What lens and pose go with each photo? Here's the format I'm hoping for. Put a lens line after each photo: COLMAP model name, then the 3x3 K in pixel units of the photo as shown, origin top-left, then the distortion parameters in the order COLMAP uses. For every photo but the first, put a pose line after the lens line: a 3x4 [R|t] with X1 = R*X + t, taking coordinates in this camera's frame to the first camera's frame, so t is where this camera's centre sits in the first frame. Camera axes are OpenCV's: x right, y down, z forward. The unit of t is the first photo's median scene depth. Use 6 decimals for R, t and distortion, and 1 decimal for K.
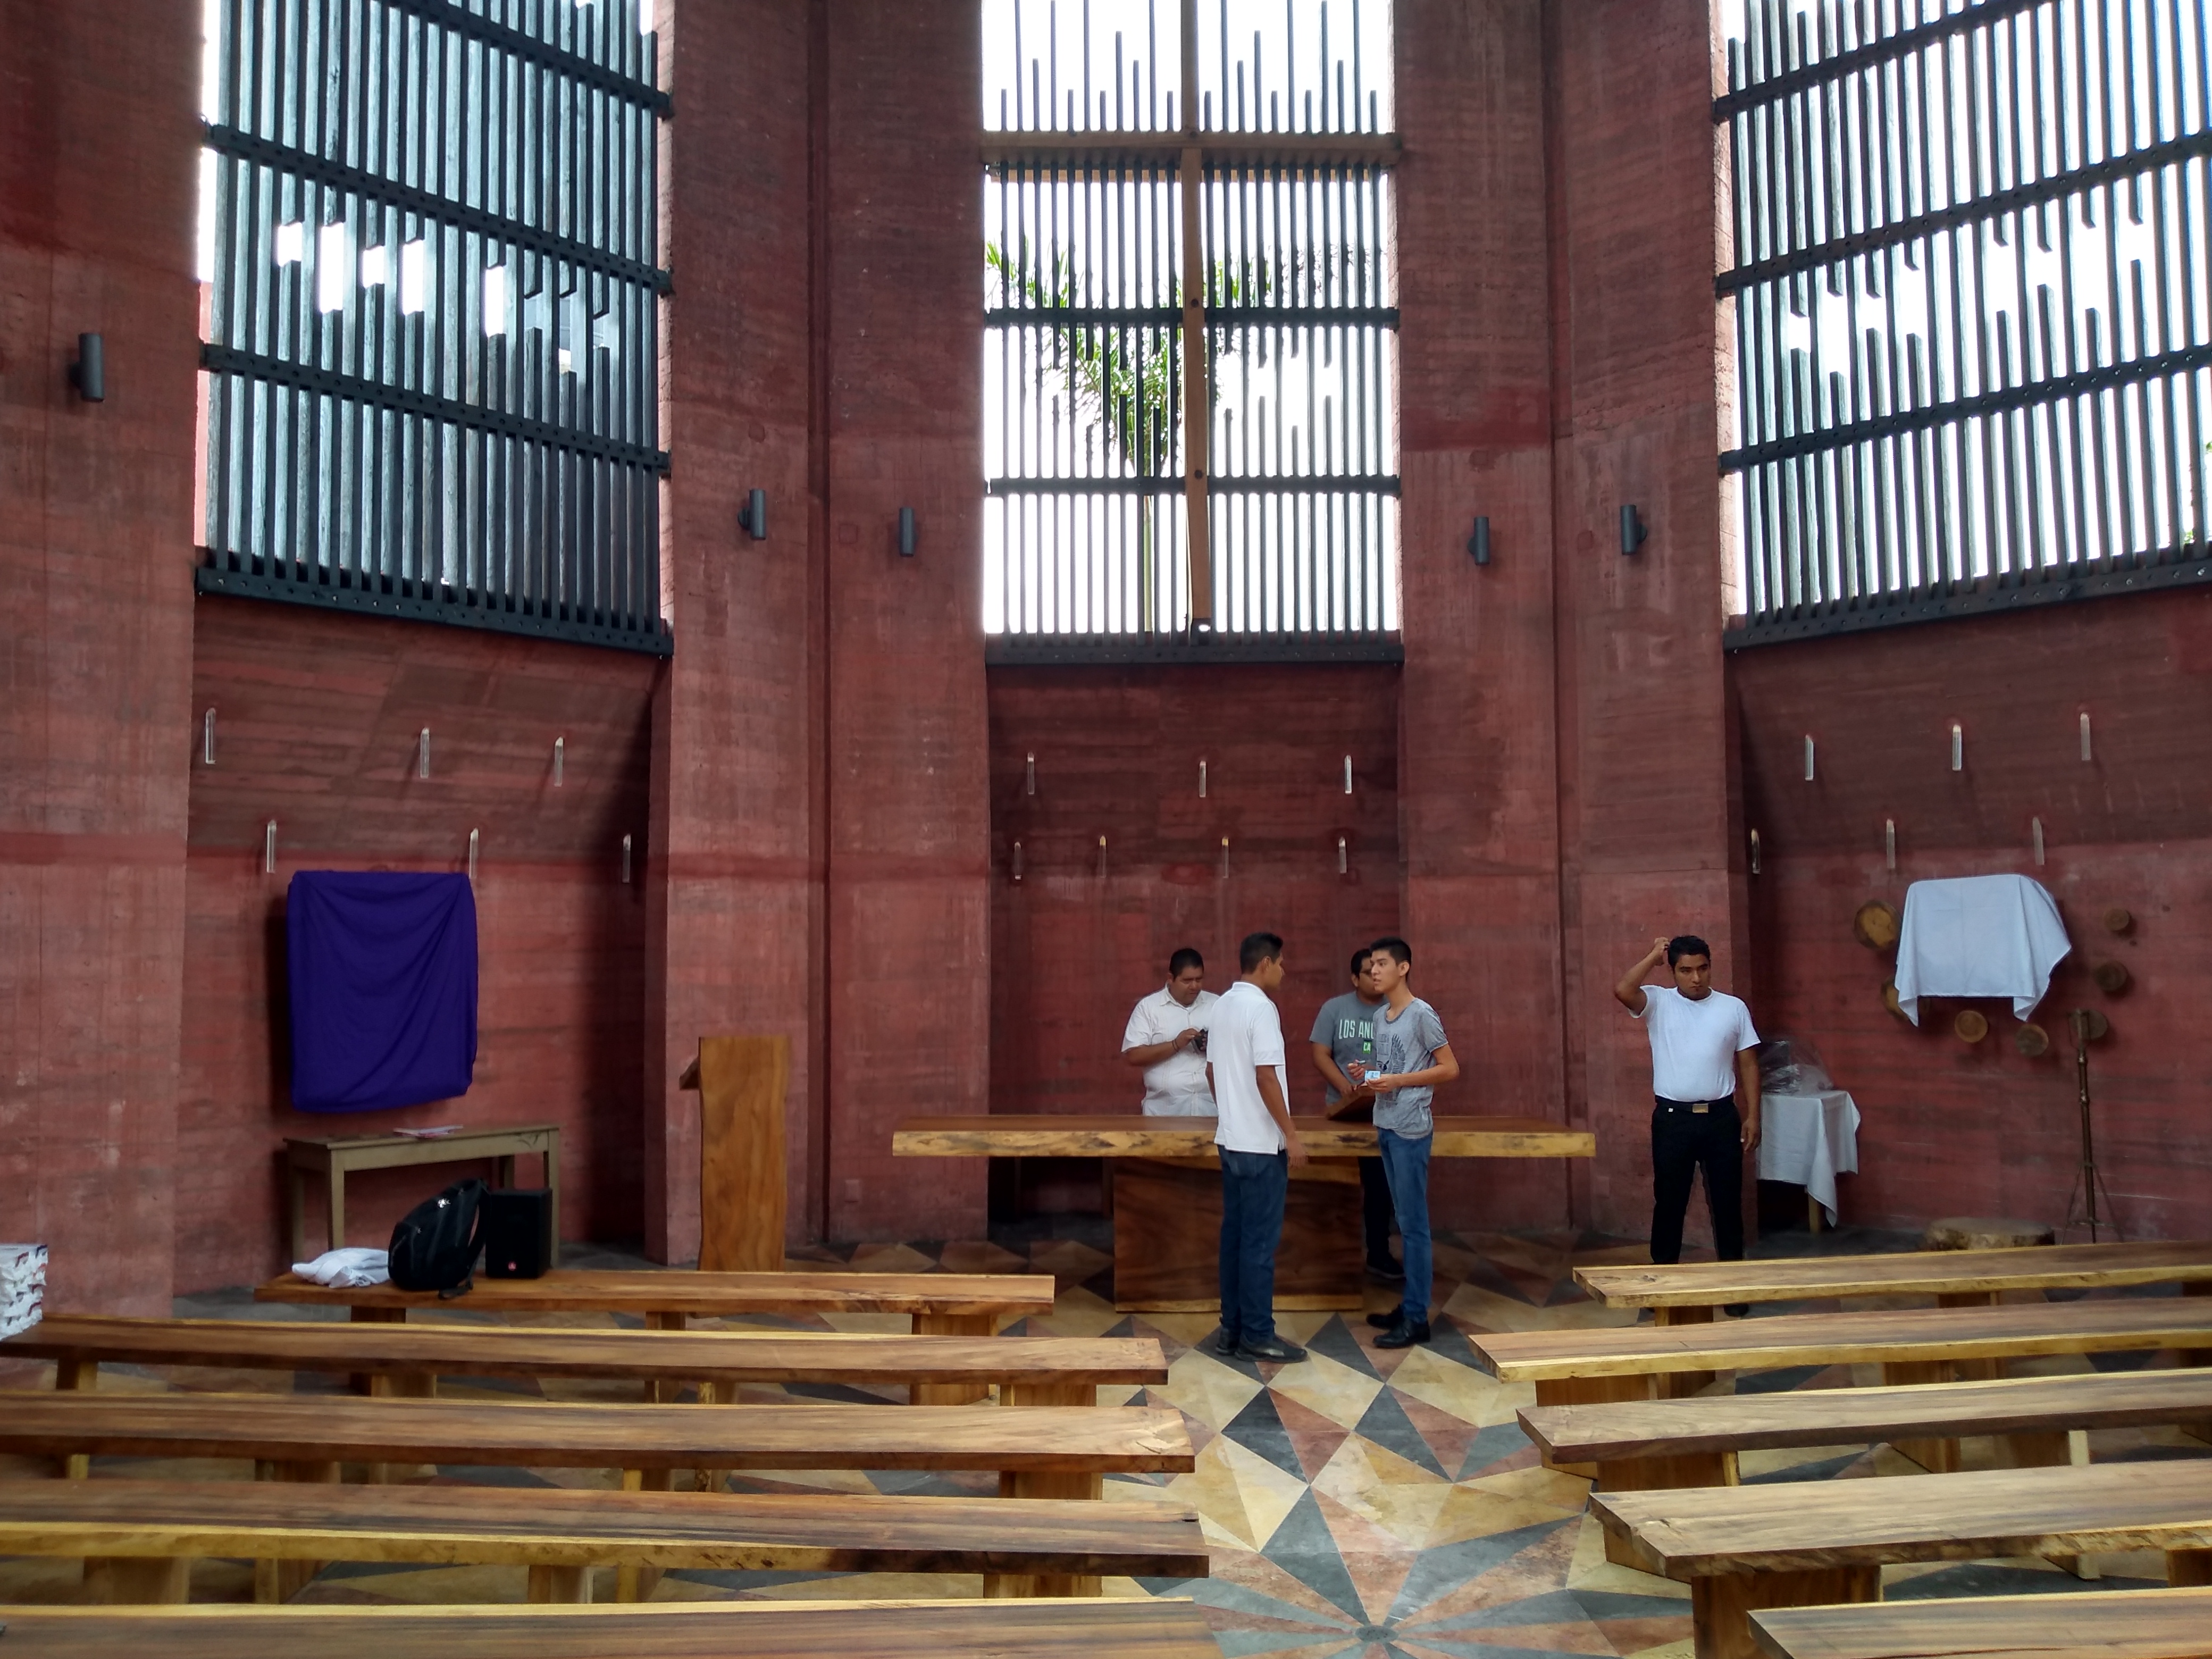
lens RADIAL K [[1750.5, 0, 1085.2], [0, 1750.5, 830.2], [0, 0, 1]] dist [0.004537, -0.017697]
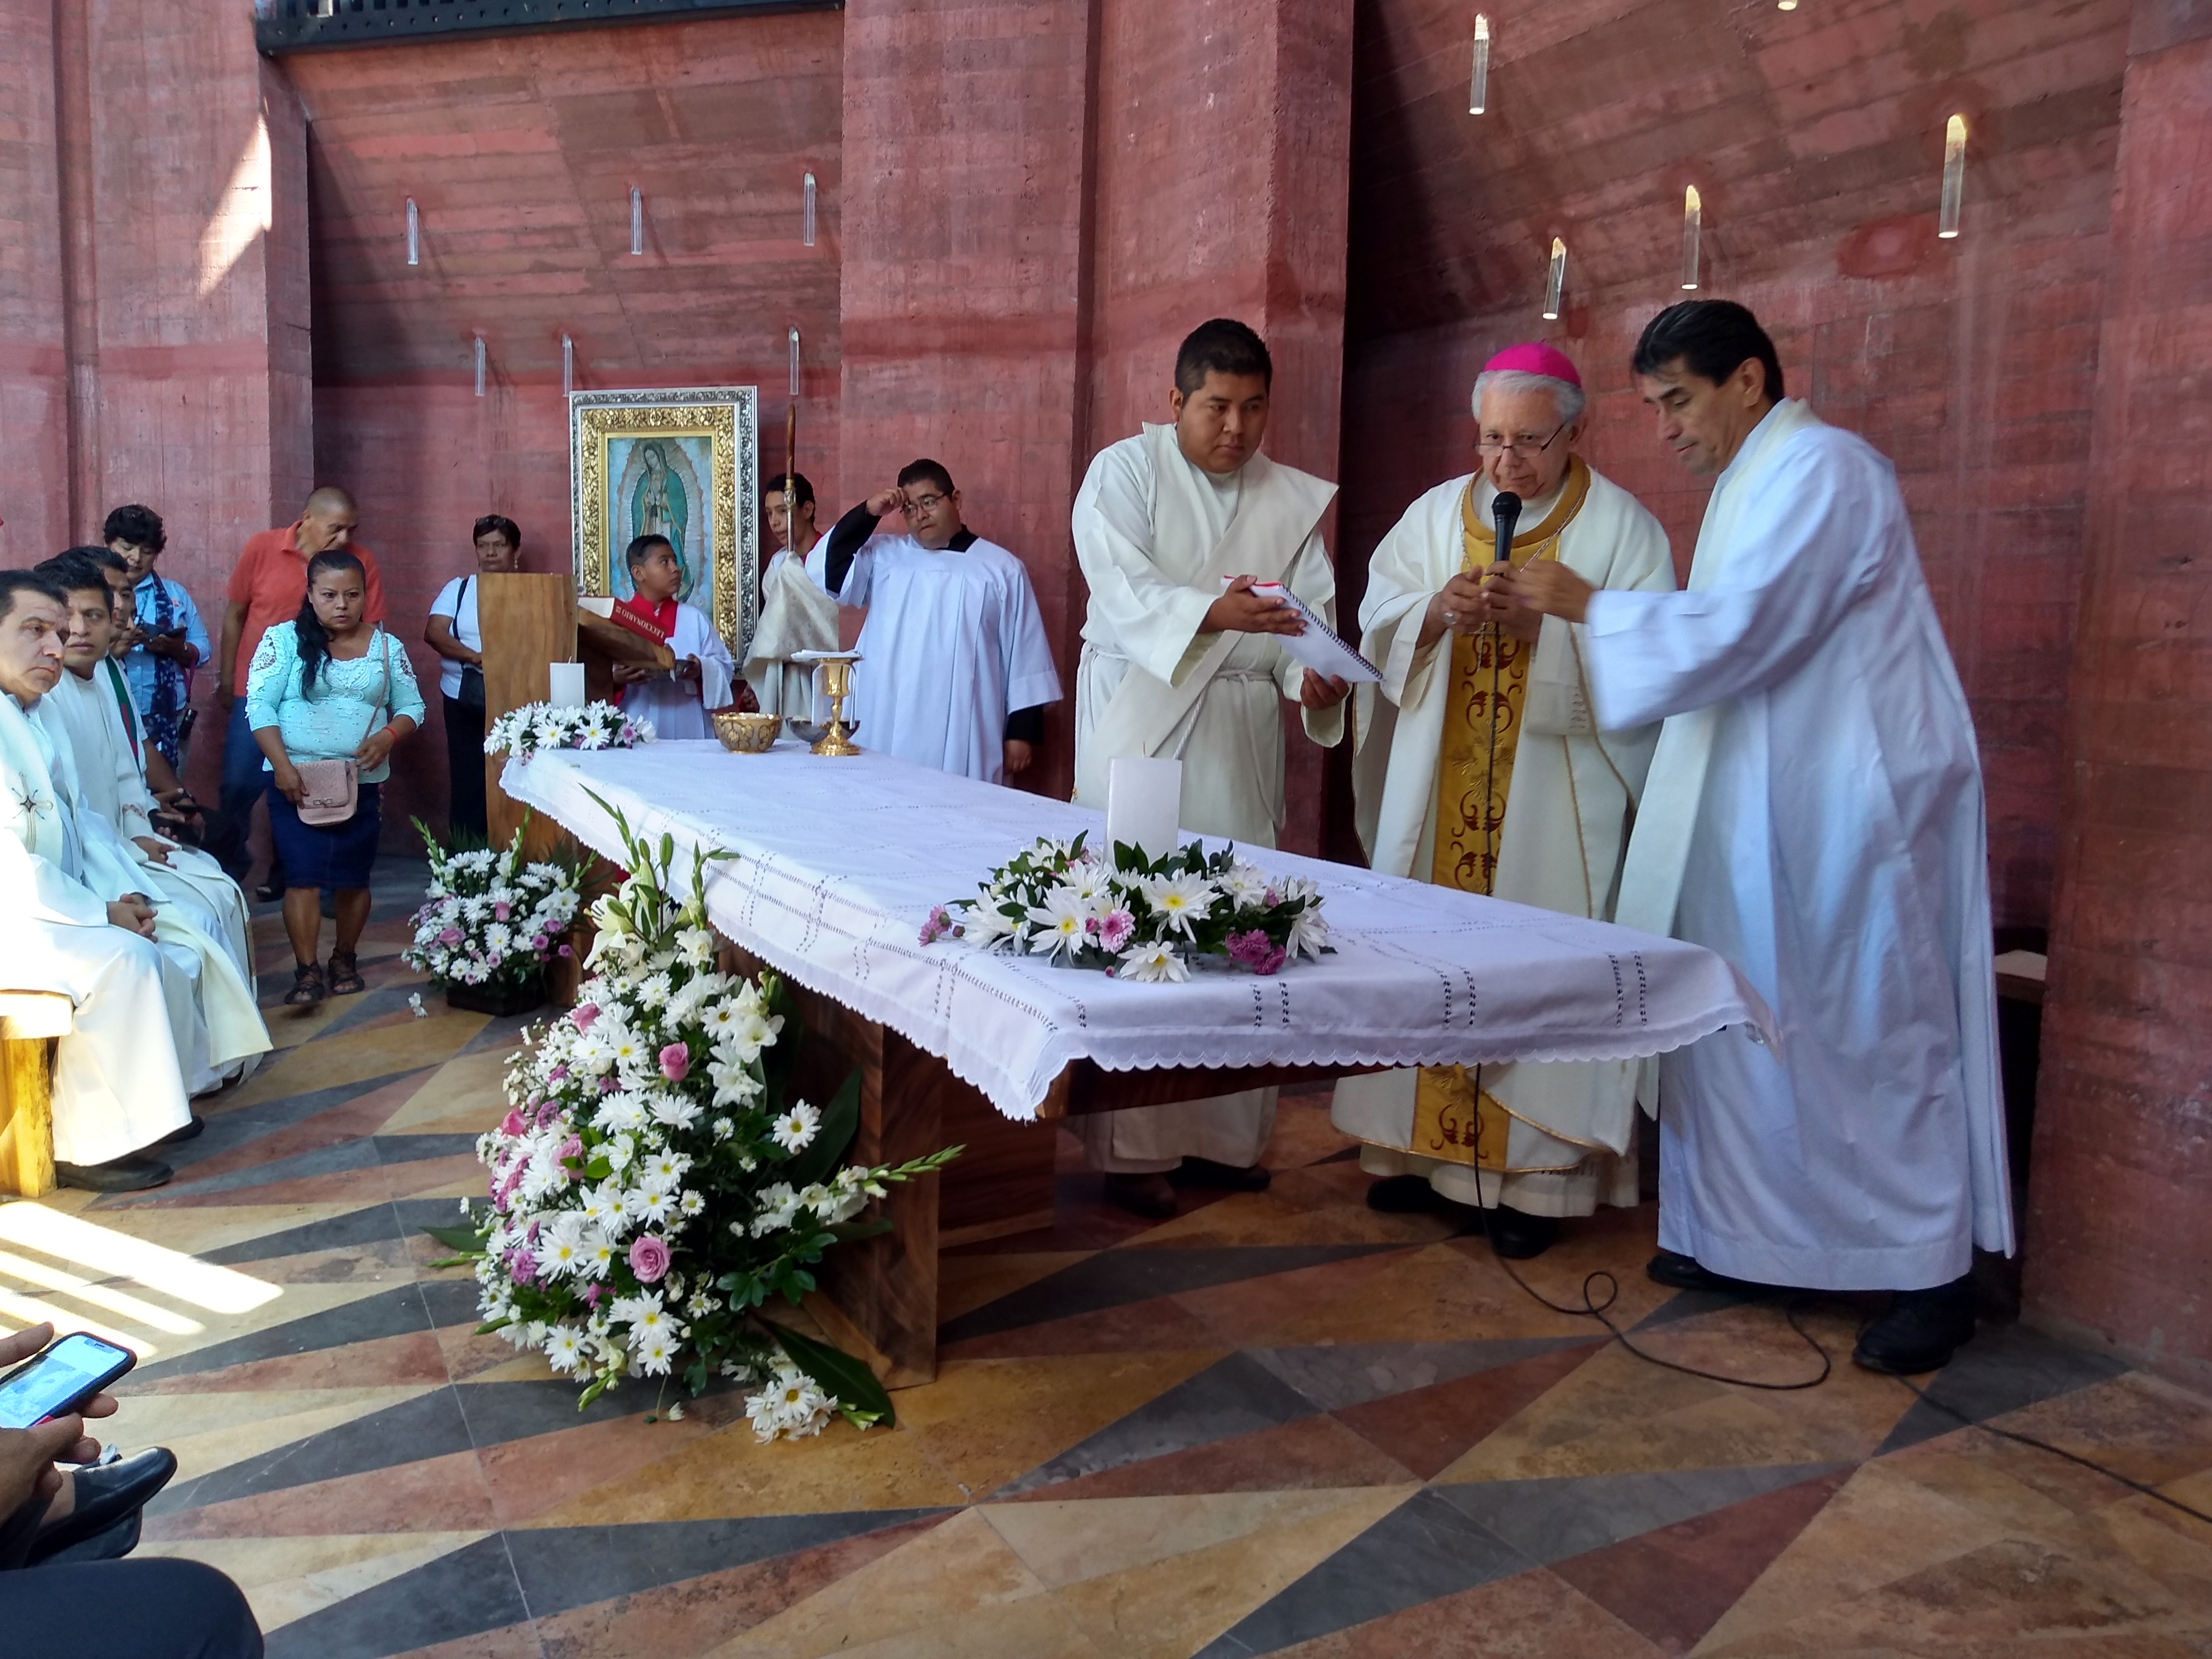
lens RADIAL K [[1750.5, 0, 1100.6], [0, 1750.5, 817.9], [0, 0, 1]] dist [0.004537, -0.017697]
pose [[0.432762, 0.114159, -0.894251, 0.392986], [0.027400, 0.989826, 0.139620, 0.104451], [0.901092, -0.084925, 0.425231, 0.779617]]
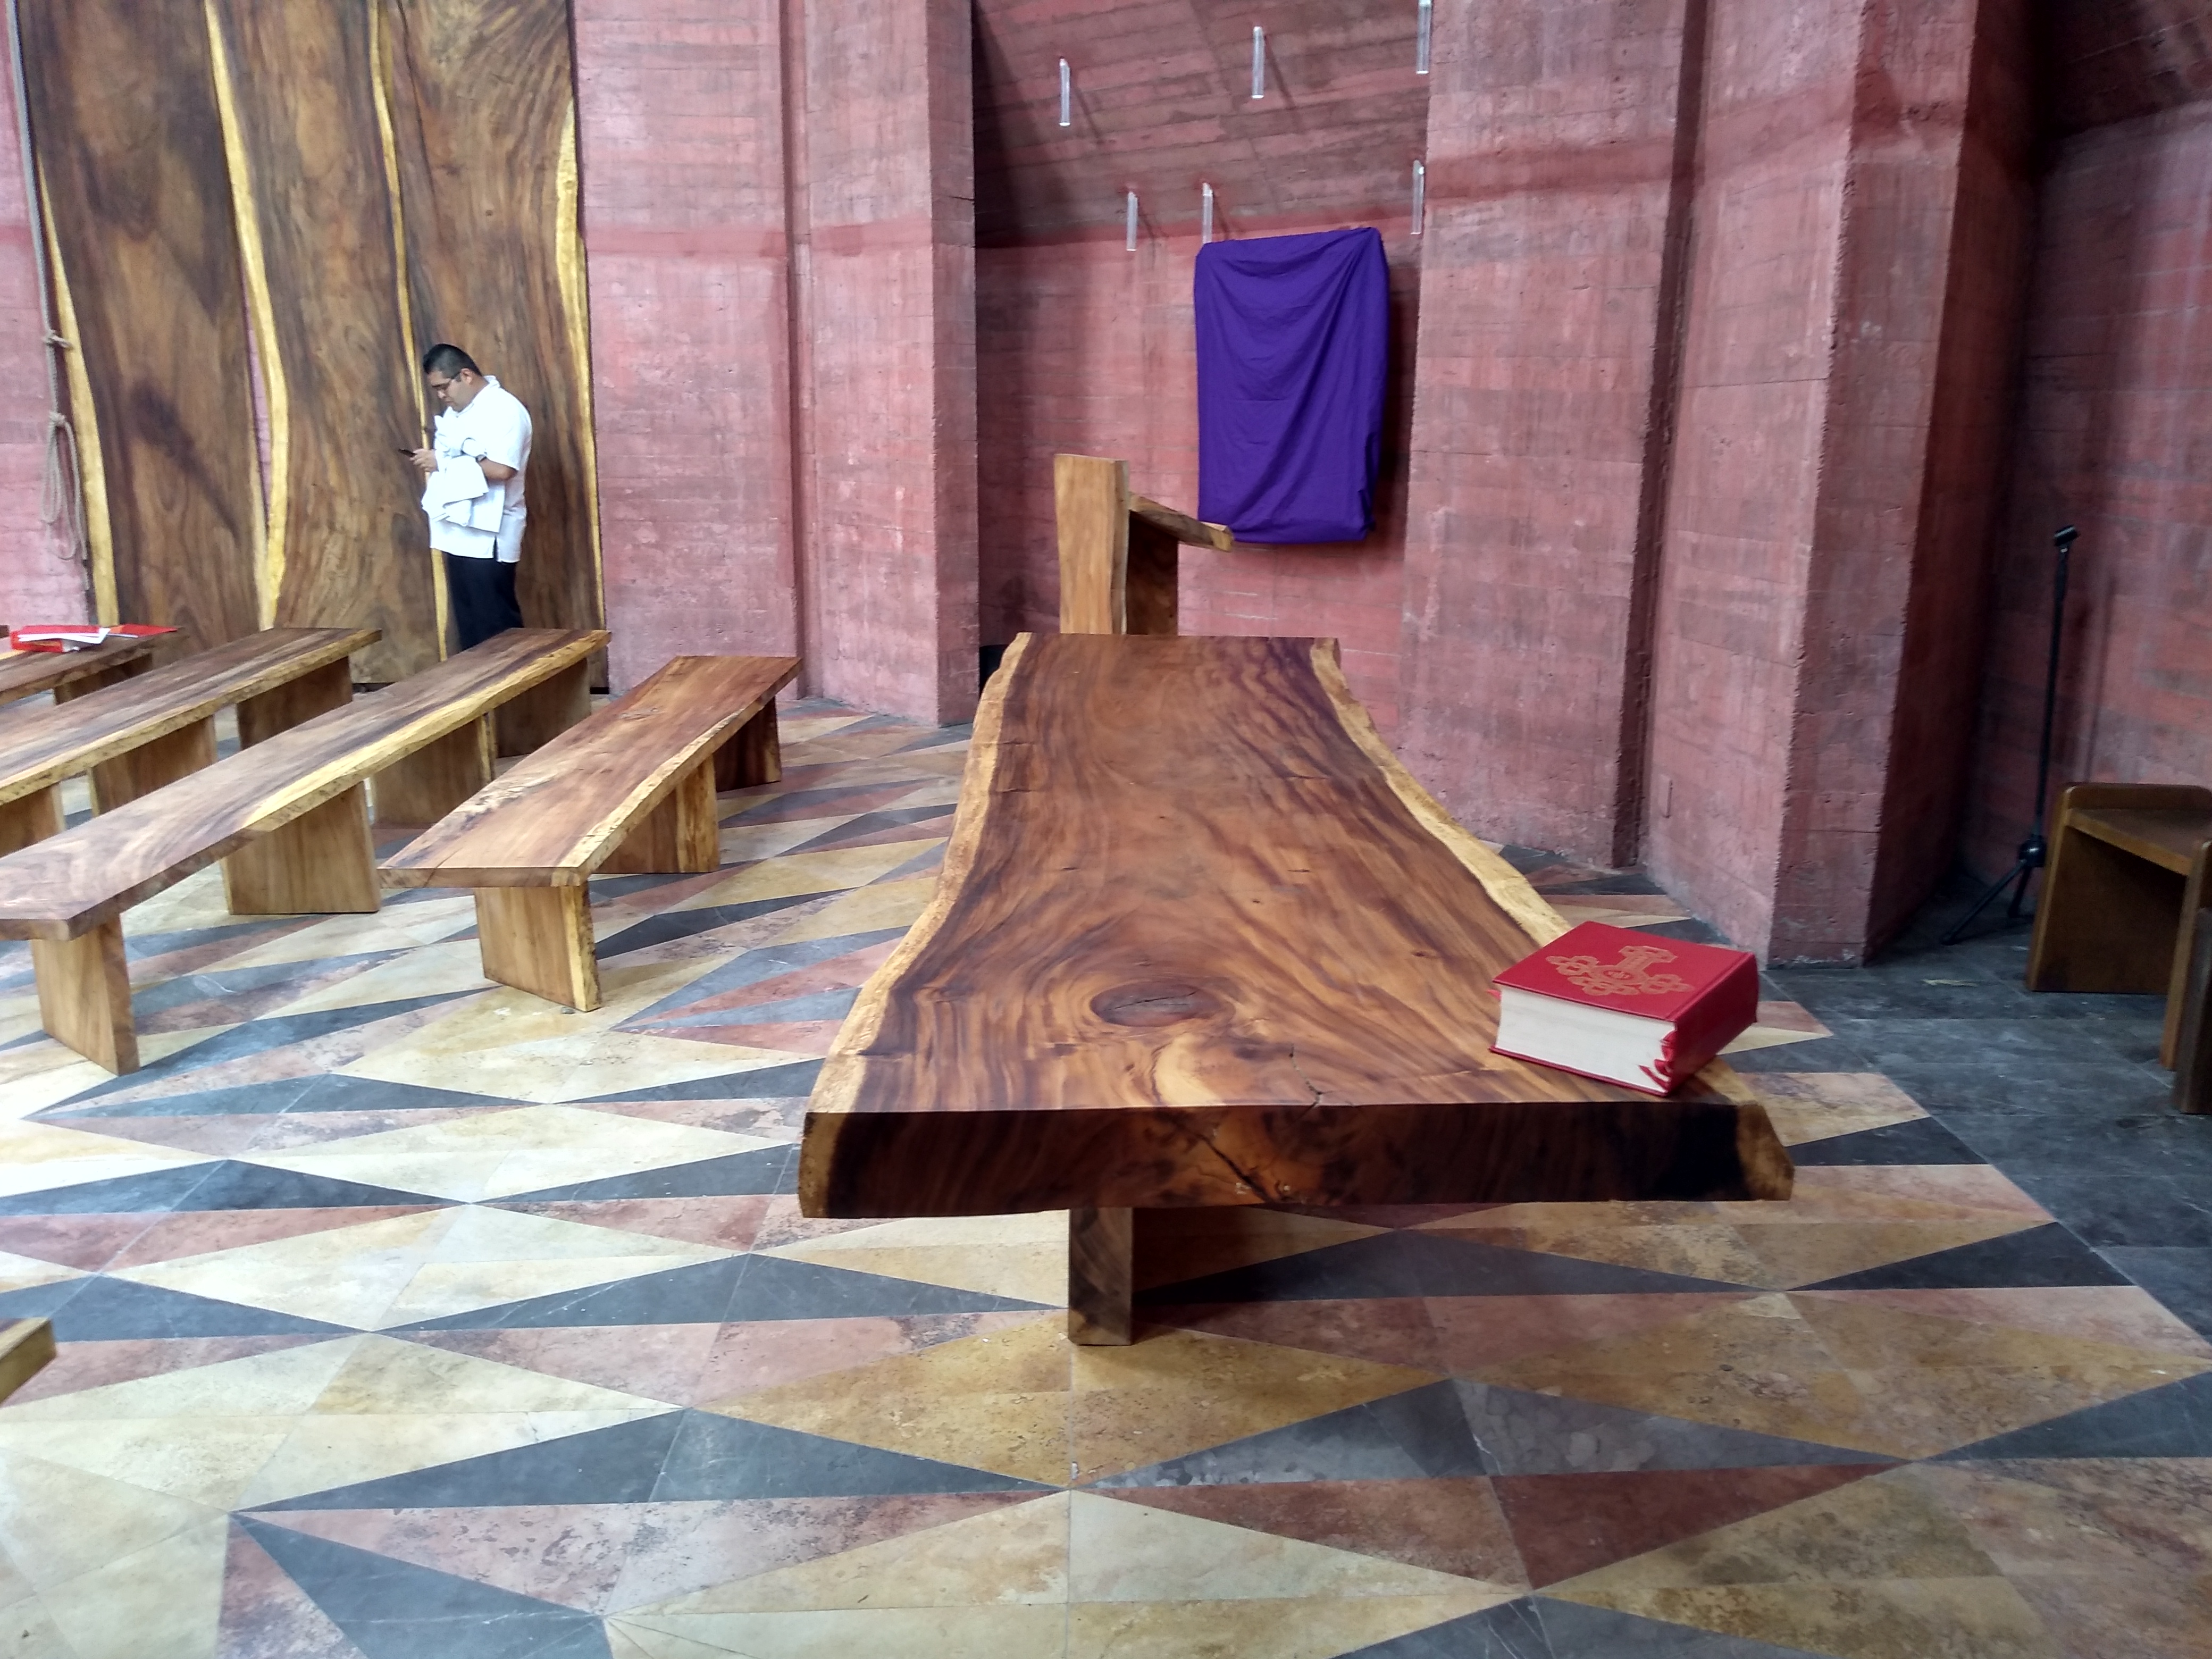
lens RADIAL K [[1750.5, 0, 1092.7], [0, 1750.5, 834.9], [0, 0, 1]] dist [0.004537, -0.017697]
pose [[-0.018773, 0.244059, -0.969579, 0.395847], [0.053176, 0.968621, 0.242789, 0.082989], [0.998409, -0.047001, -0.031162, 0.874422]]
